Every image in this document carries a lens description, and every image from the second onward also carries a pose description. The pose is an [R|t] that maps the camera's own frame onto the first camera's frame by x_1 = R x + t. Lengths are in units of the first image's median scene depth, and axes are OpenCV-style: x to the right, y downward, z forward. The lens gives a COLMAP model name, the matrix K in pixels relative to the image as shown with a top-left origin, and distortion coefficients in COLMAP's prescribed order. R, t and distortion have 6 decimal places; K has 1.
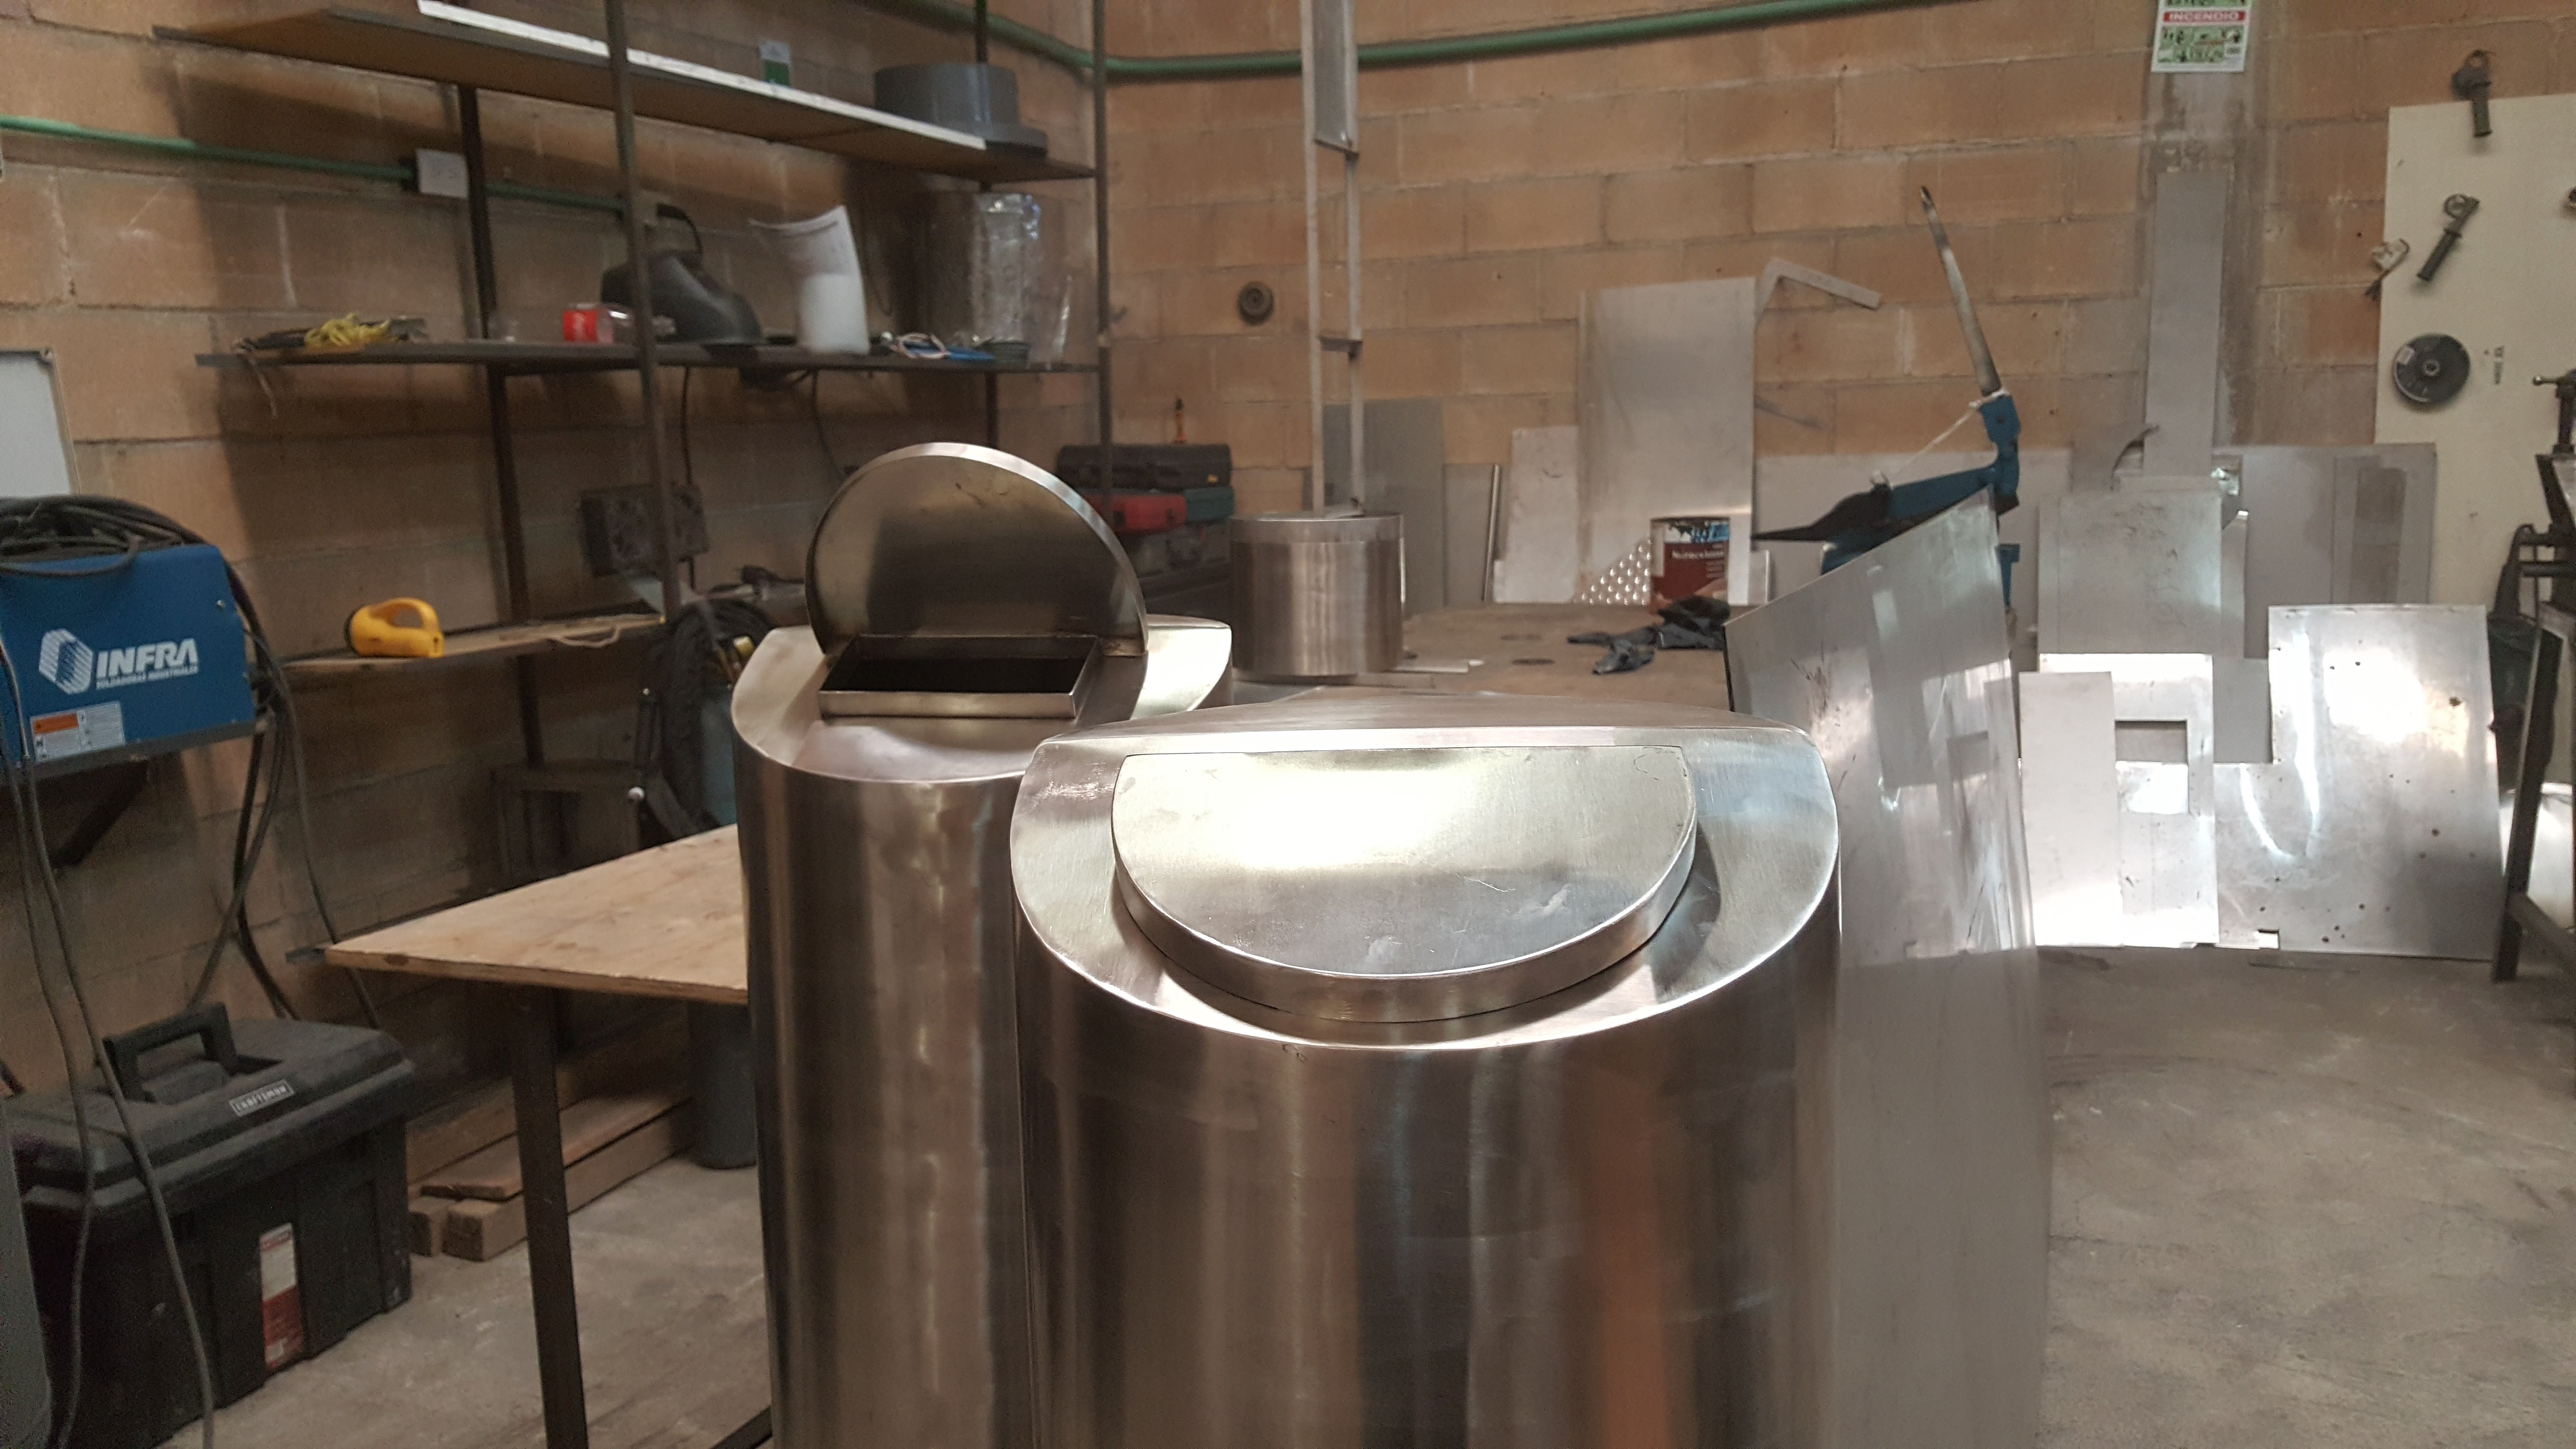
lens RADIAL K [[2027.7, 0, 1289.3], [0, 2027.7, 728.2], [0, 0, 1]] dist [-0.045310, -0.021344]
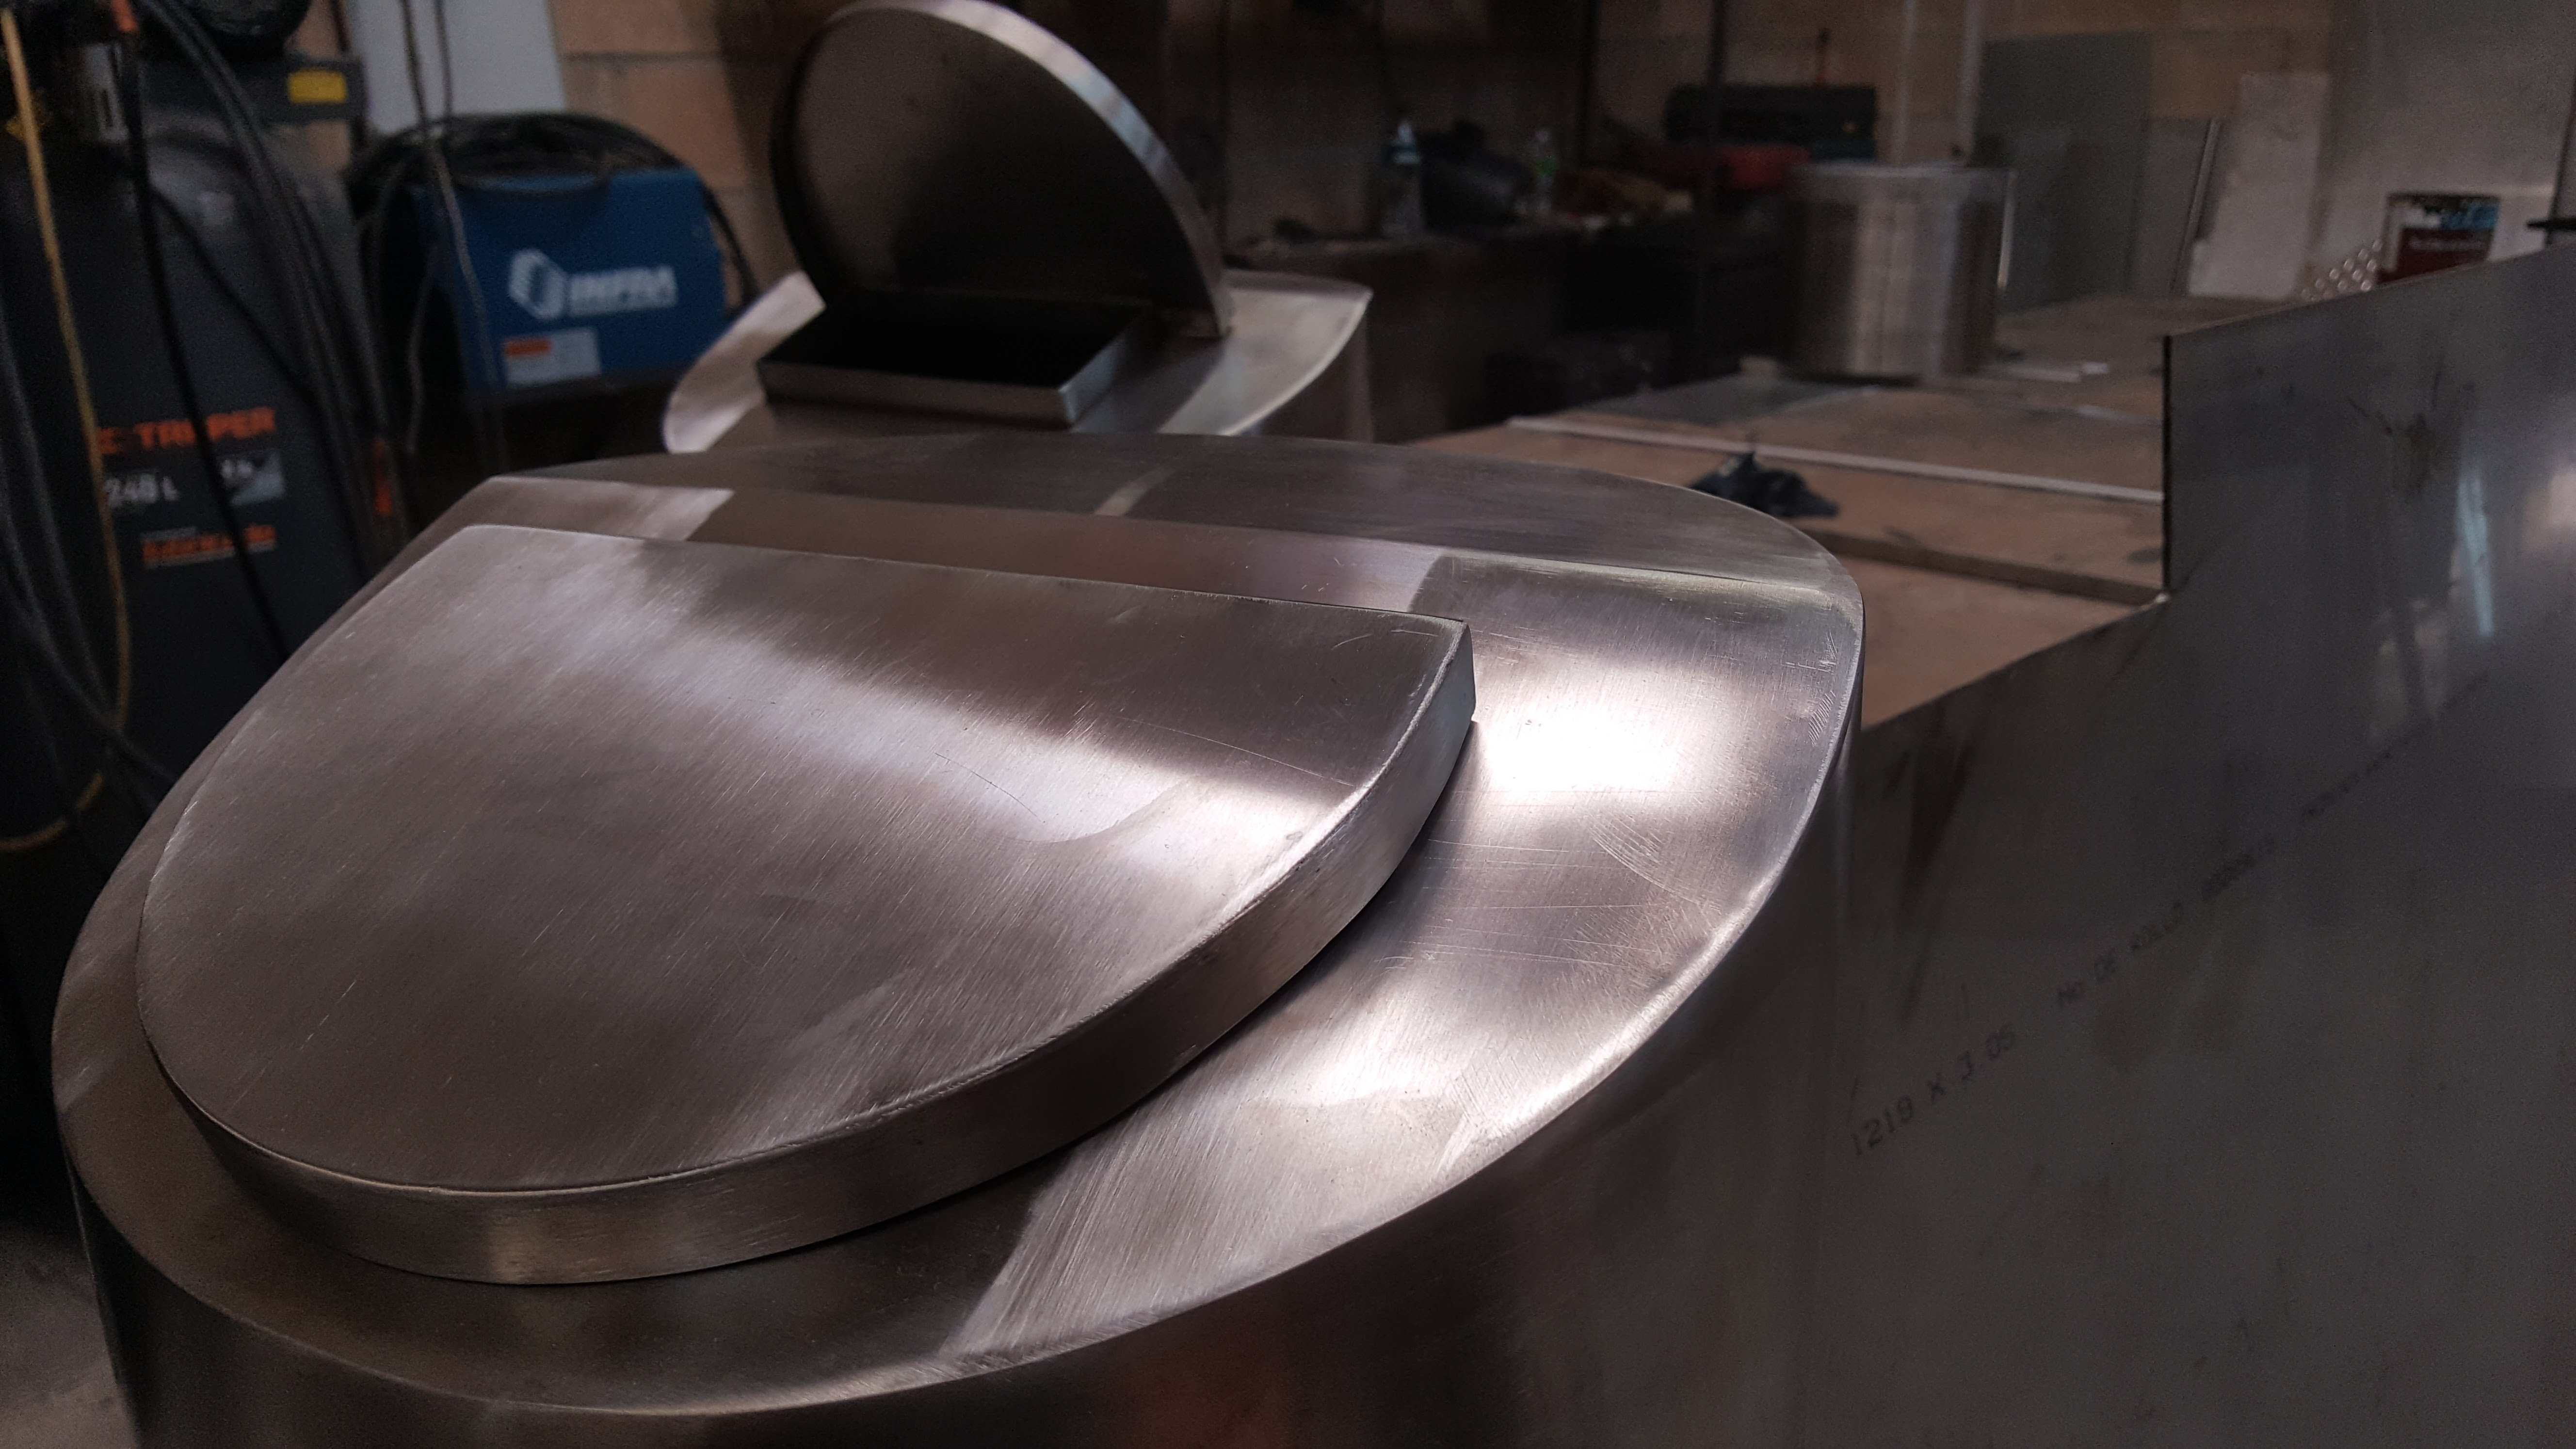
lens RADIAL K [[2027.7, 0, 1287.0], [0, 2027.7, 730.9], [0, 0, 1]] dist [-0.045310, -0.021344]
pose [[0.932758, 0.118890, -0.340336, 0.084379], [-0.061801, 0.982814, 0.173948, -0.011200], [0.355167, -0.141218, 0.924074, 0.160967]]
